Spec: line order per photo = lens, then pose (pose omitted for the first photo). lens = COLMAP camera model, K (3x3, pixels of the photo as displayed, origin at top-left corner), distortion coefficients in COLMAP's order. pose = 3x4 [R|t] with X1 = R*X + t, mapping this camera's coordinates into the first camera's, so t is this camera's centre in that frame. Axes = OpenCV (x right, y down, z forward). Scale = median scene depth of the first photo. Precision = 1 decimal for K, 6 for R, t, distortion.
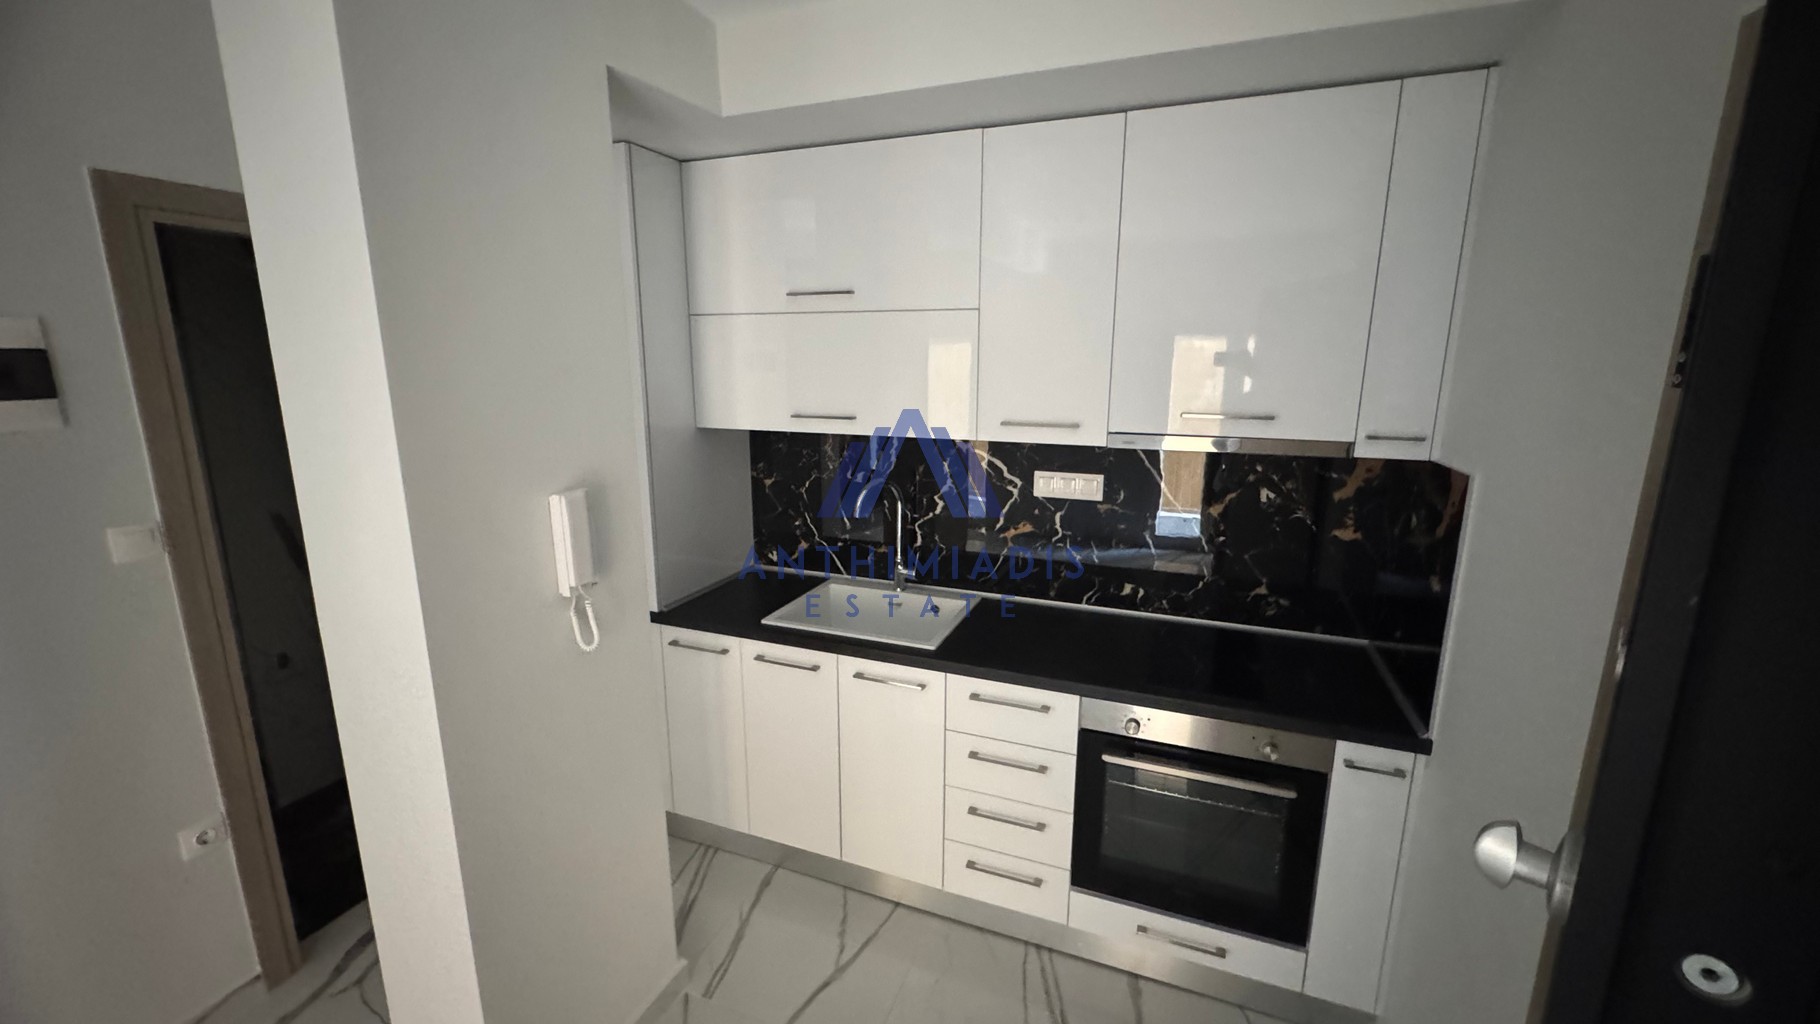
lens RADIAL K [[728.8, 0, 910.6], [0, 728.8, 511.1], [0, 0, 1]] dist [0.000604, -0.000271]
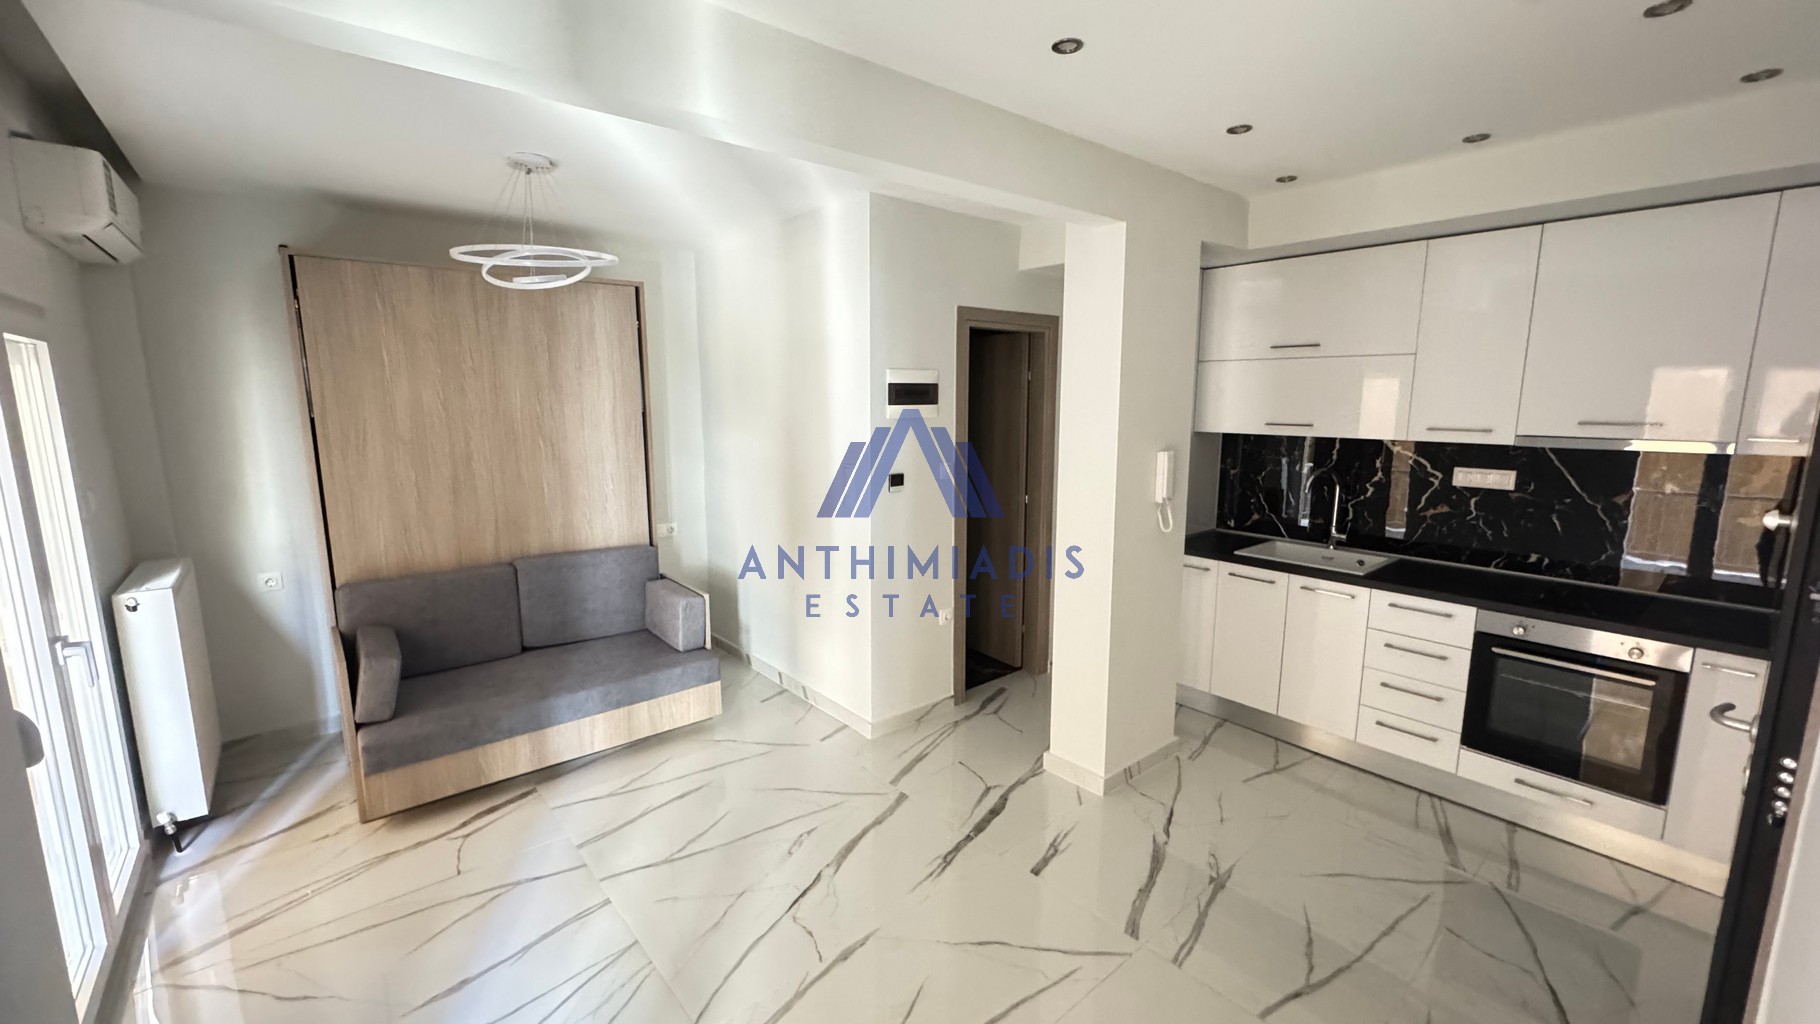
lens RADIAL K [[728.8, 0, 909.9], [0, 728.8, 513.2], [0, 0, 1]] dist [0.000604, -0.000271]
pose [[0.879587, 0.074321, -0.469897, -0.092385], [-0.097966, 0.994849, -0.026030, 0.189226], [0.465542, 0.068929, 0.882337, -0.779442]]
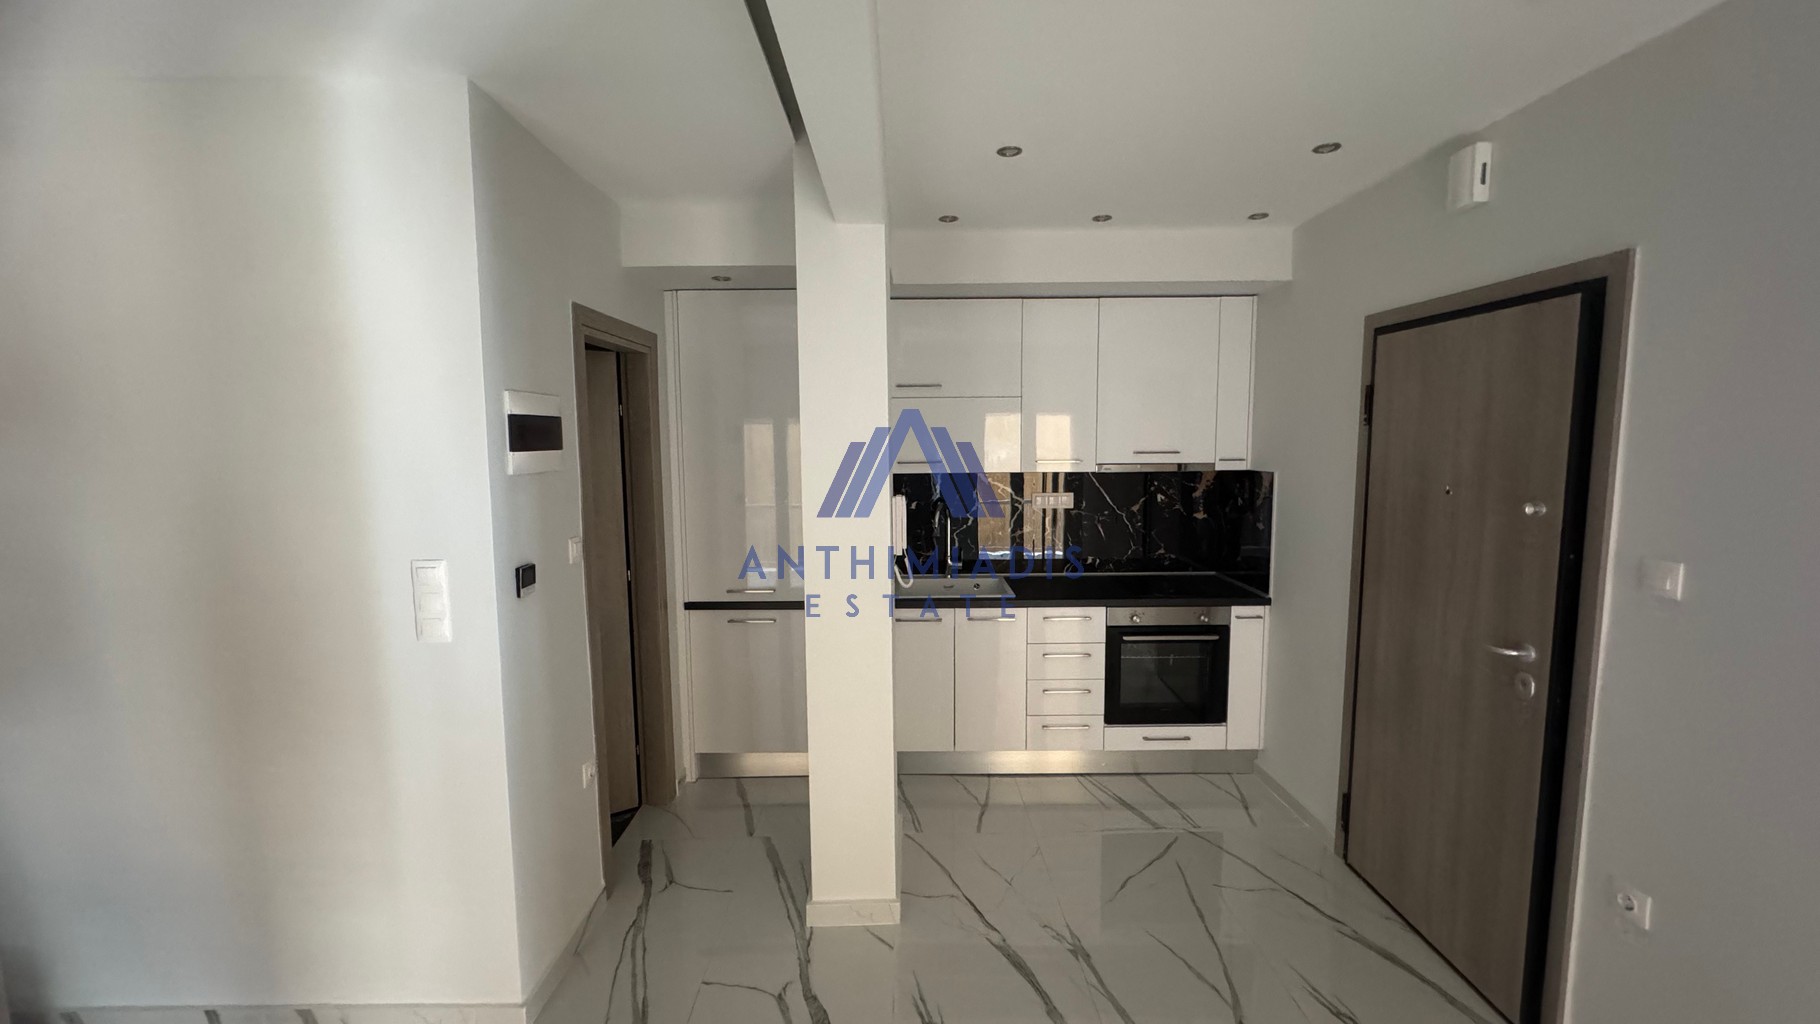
lens RADIAL K [[728.8, 0, 910.4], [0, 728.8, 512.2], [0, 0, 1]] dist [0.000604, -0.000271]
pose [[0.926576, -0.048631, 0.372952, -0.779838], [0.088475, 0.991962, -0.090465, 0.124772], [-0.365554, 0.116819, 0.923430, -0.456285]]
